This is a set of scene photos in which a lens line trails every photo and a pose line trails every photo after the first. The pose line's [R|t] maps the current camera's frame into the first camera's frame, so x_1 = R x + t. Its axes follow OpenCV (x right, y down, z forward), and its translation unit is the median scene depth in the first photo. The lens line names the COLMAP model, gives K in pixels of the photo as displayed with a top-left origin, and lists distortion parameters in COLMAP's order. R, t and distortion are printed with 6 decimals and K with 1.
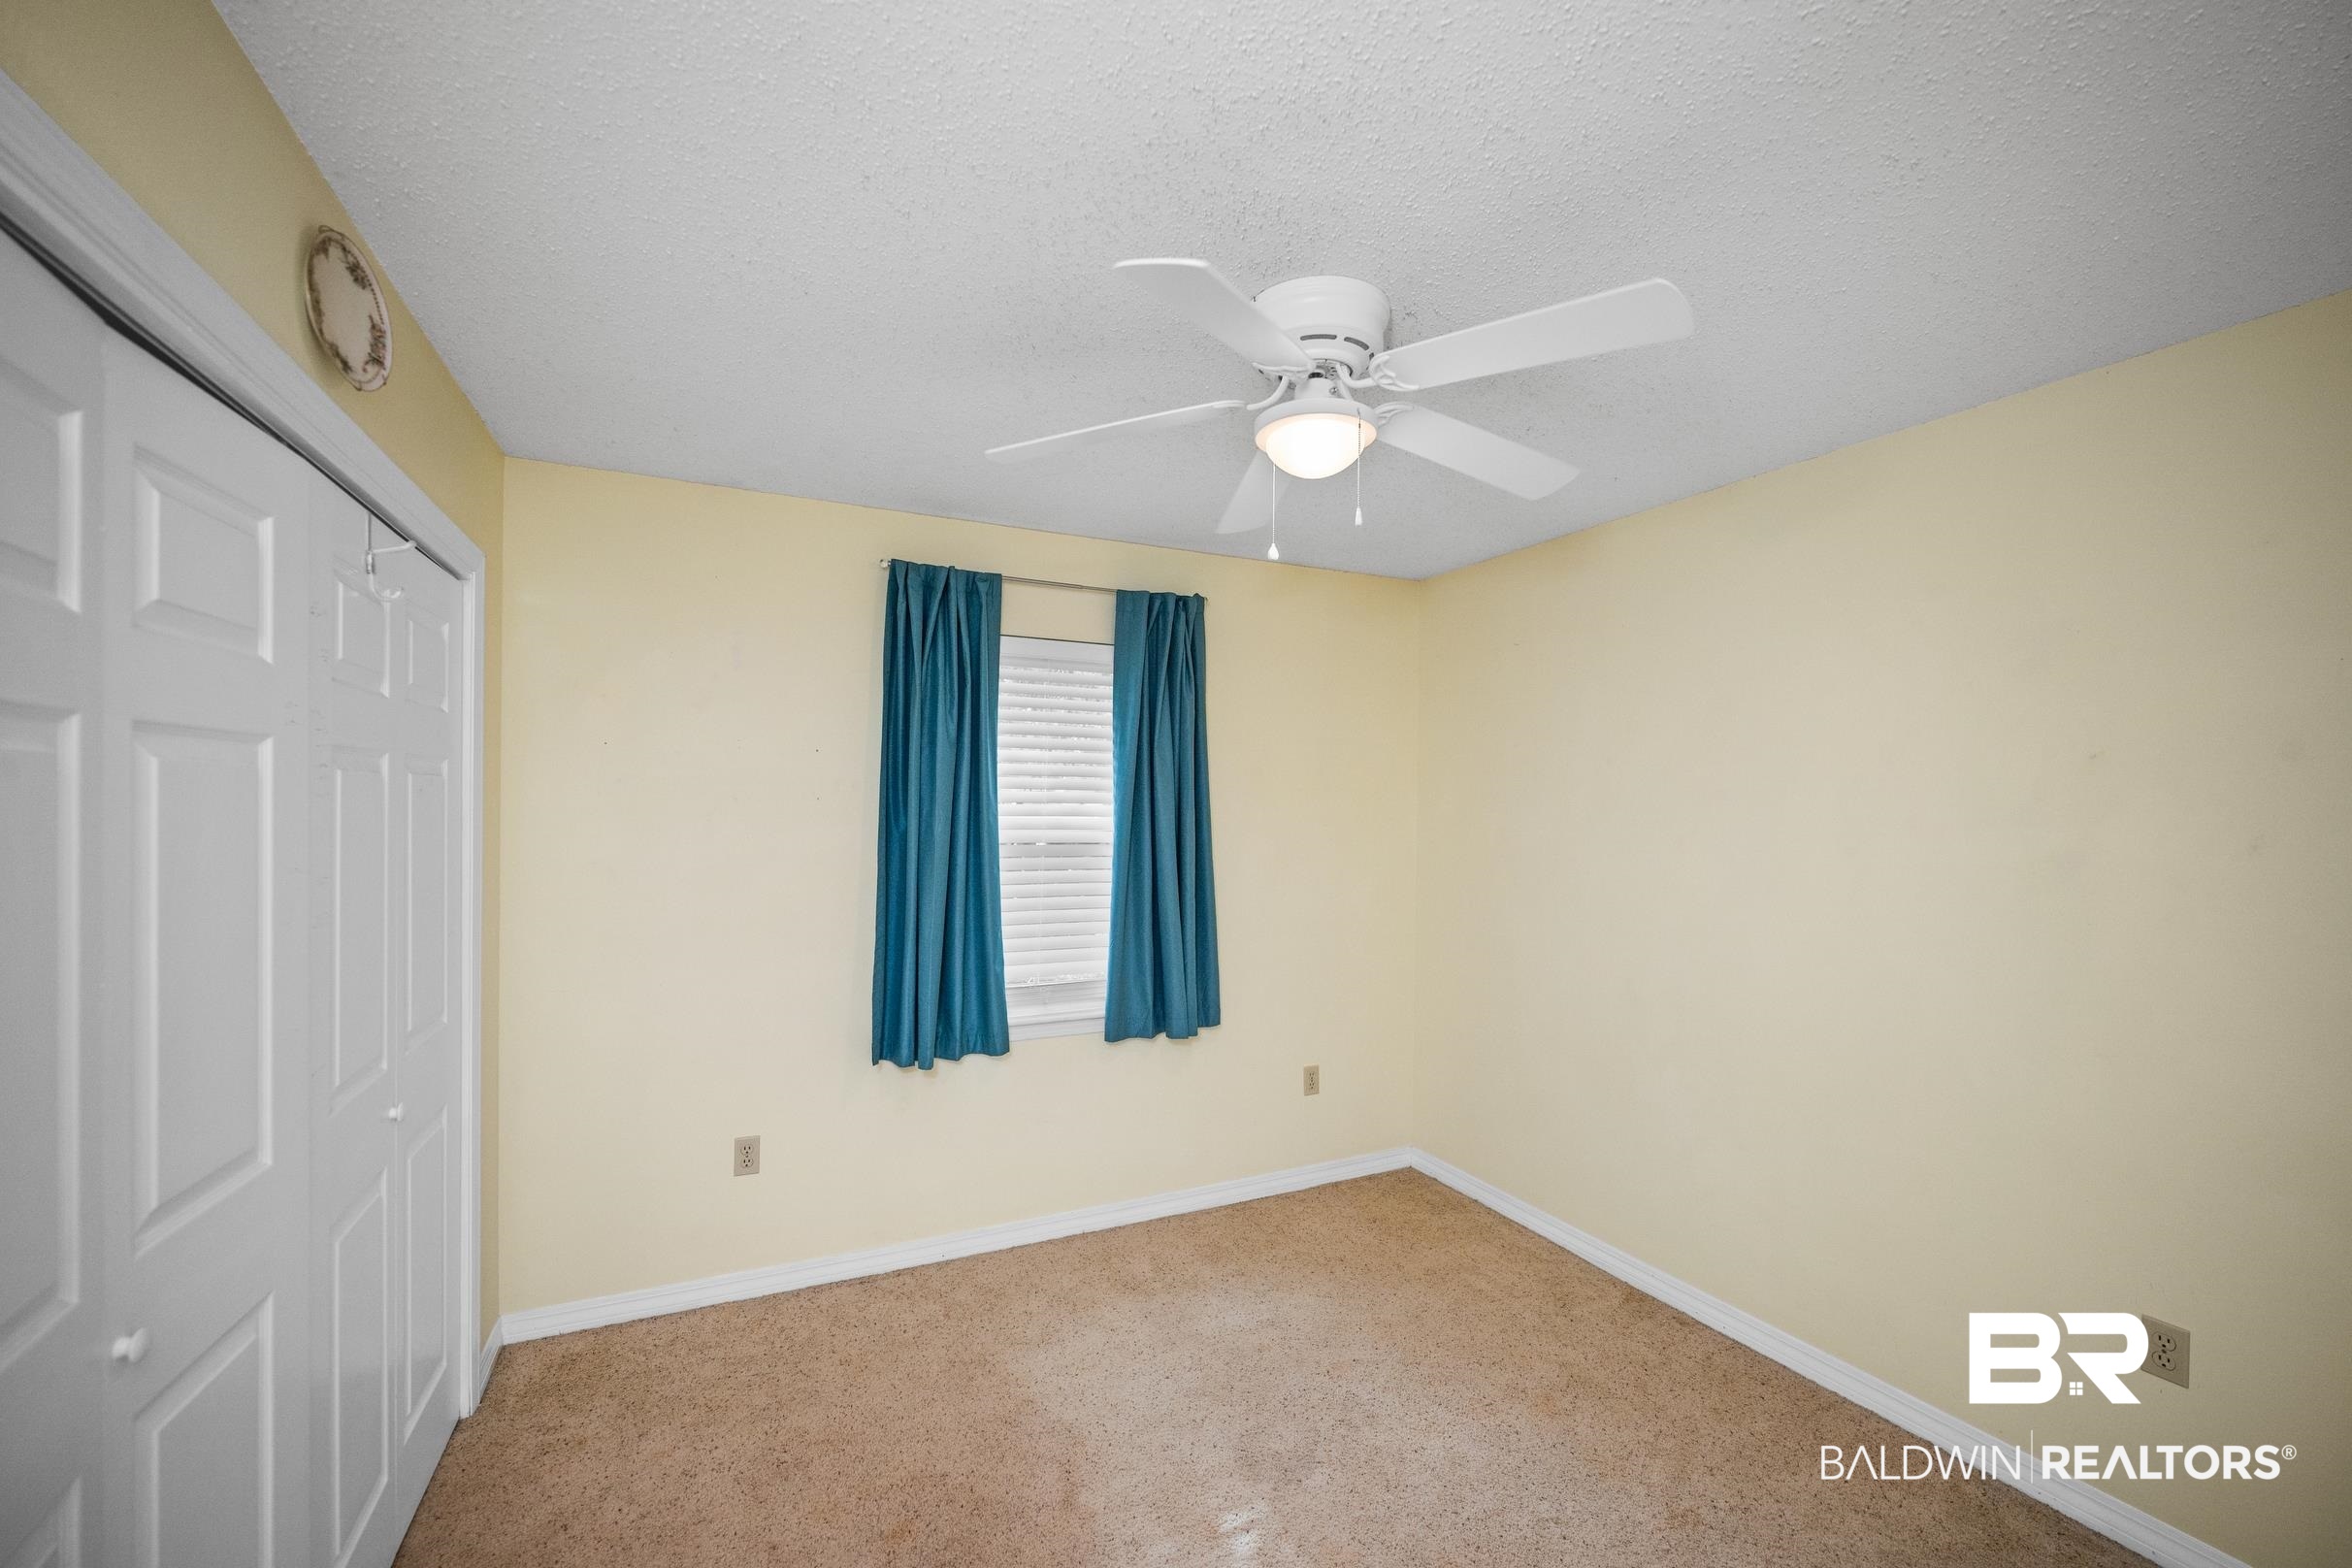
lens RADIAL K [[965.7, 0, 1173.0], [0, 965.7, 793.3], [0, 0, 1]] dist [-0.002266, -0.000126]
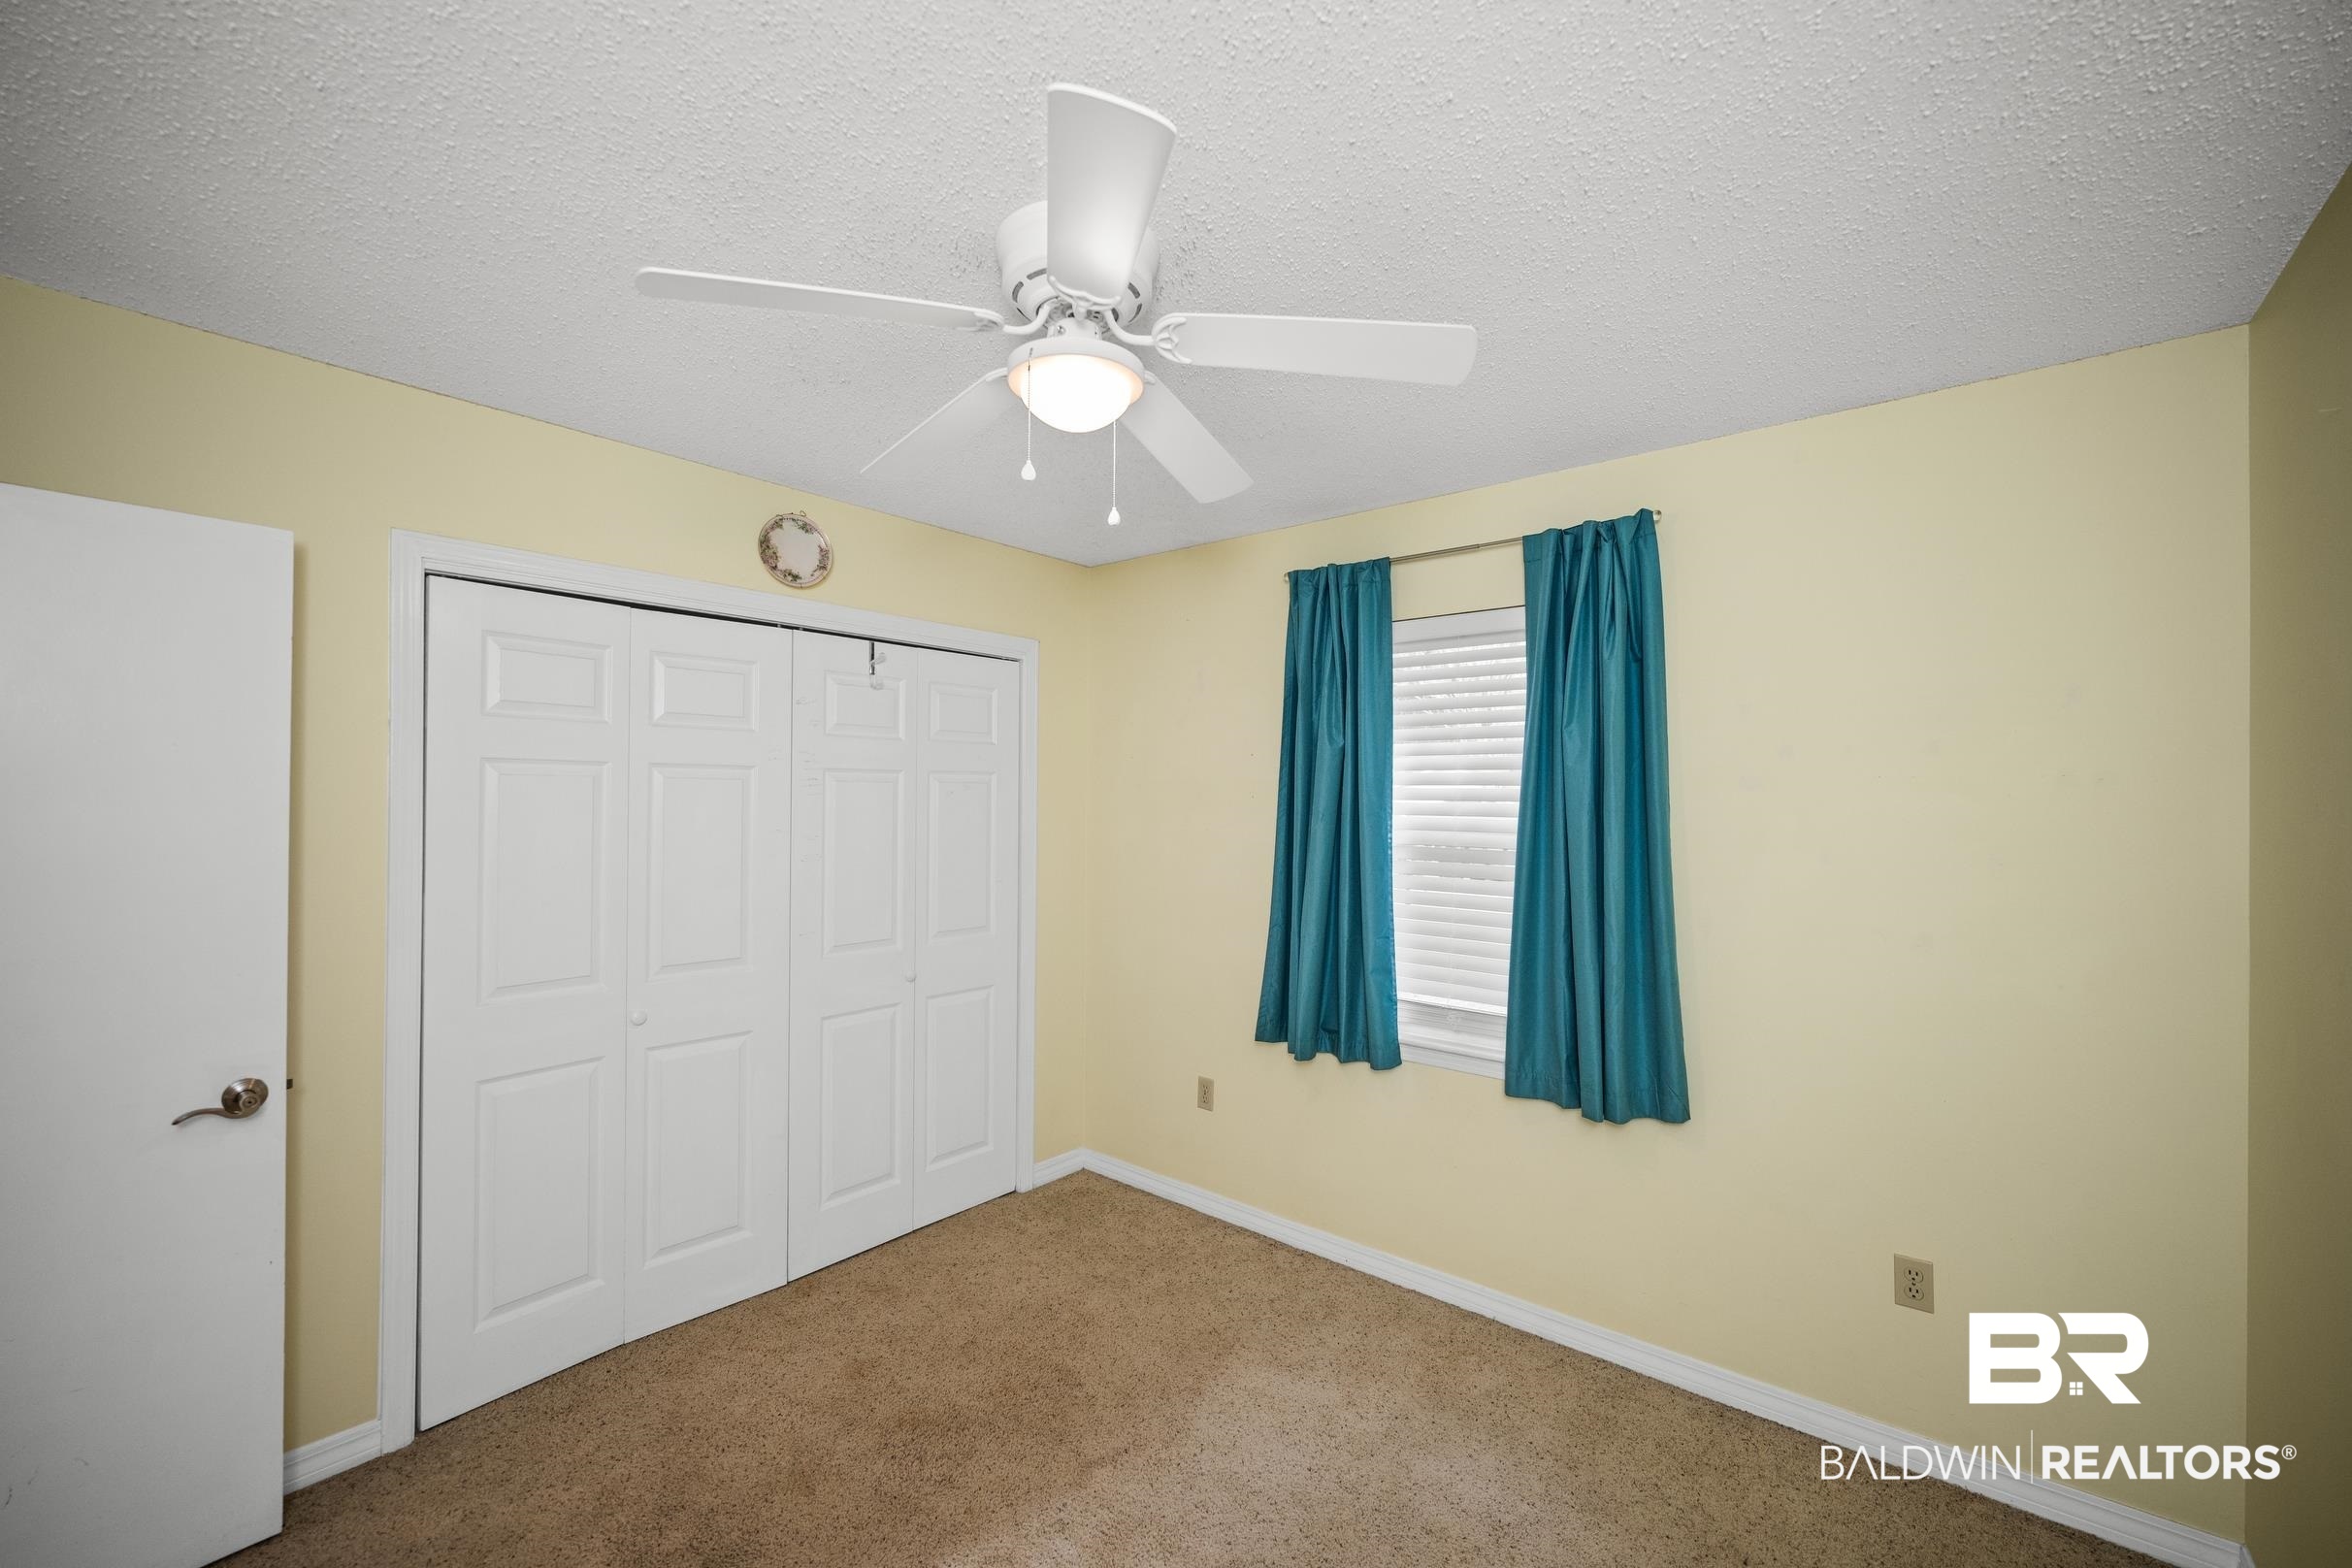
lens RADIAL K [[959.8, 0, 1171.1], [0, 959.8, 781.2], [0, 0, 1]] dist [-0.003008, -0.000119]
pose [[0.398504, -0.024365, -0.916843, 0.588273], [0.004860, 0.999689, -0.024454, 0.013016], [0.917154, 0.005289, 0.398499, 0.434785]]
